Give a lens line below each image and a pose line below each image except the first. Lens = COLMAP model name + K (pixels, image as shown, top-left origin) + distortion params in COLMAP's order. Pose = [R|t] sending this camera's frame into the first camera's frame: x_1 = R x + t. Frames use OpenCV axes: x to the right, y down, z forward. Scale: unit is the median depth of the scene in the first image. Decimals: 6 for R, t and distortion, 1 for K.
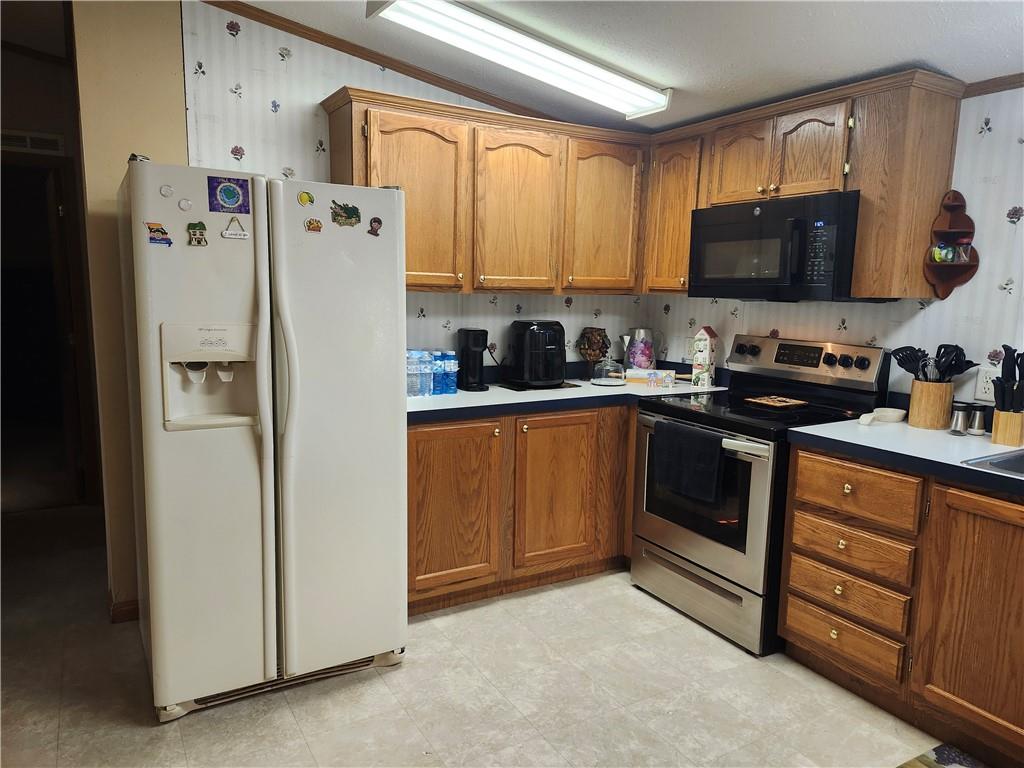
lens RADIAL K [[707.0, 0, 509.9], [0, 707.0, 385.9], [0, 0, 1]] dist [0.027636, -0.002760]
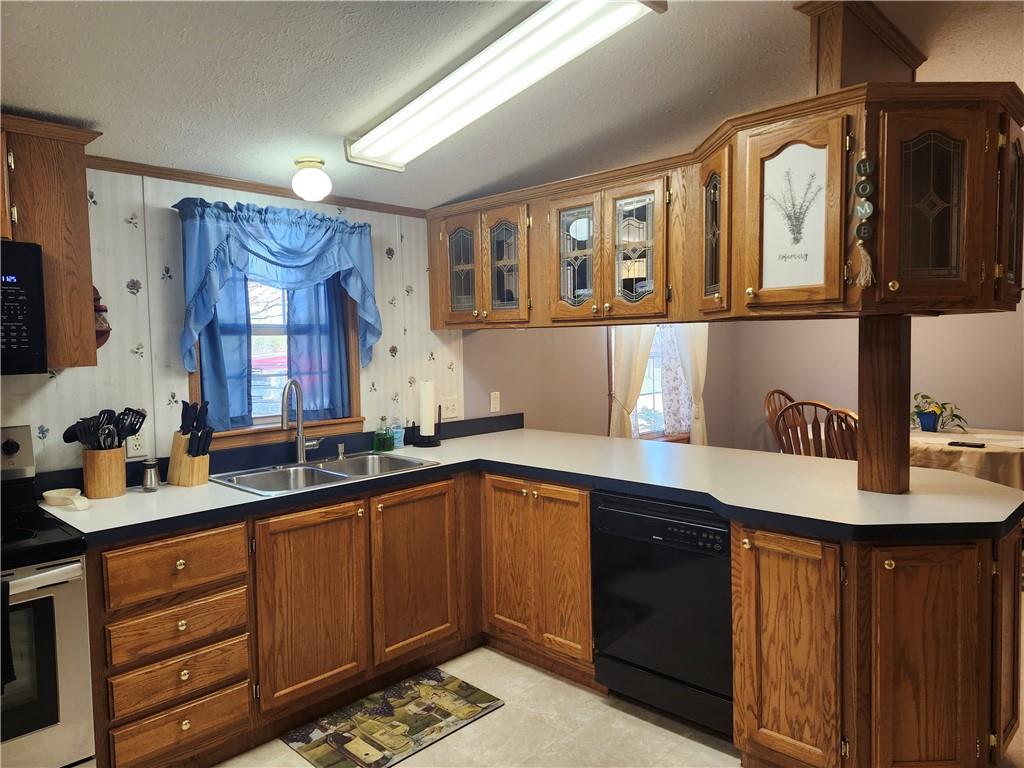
lens RADIAL K [[707.0, 0, 510.4], [0, 707.0, 380.6], [0, 0, 1]] dist [0.027636, -0.002760]
pose [[-0.247534, -0.072155, 0.966189, -0.528121], [0.156010, 0.981242, 0.113248, -0.133943], [-0.956236, 0.178768, -0.231634, 0.746521]]
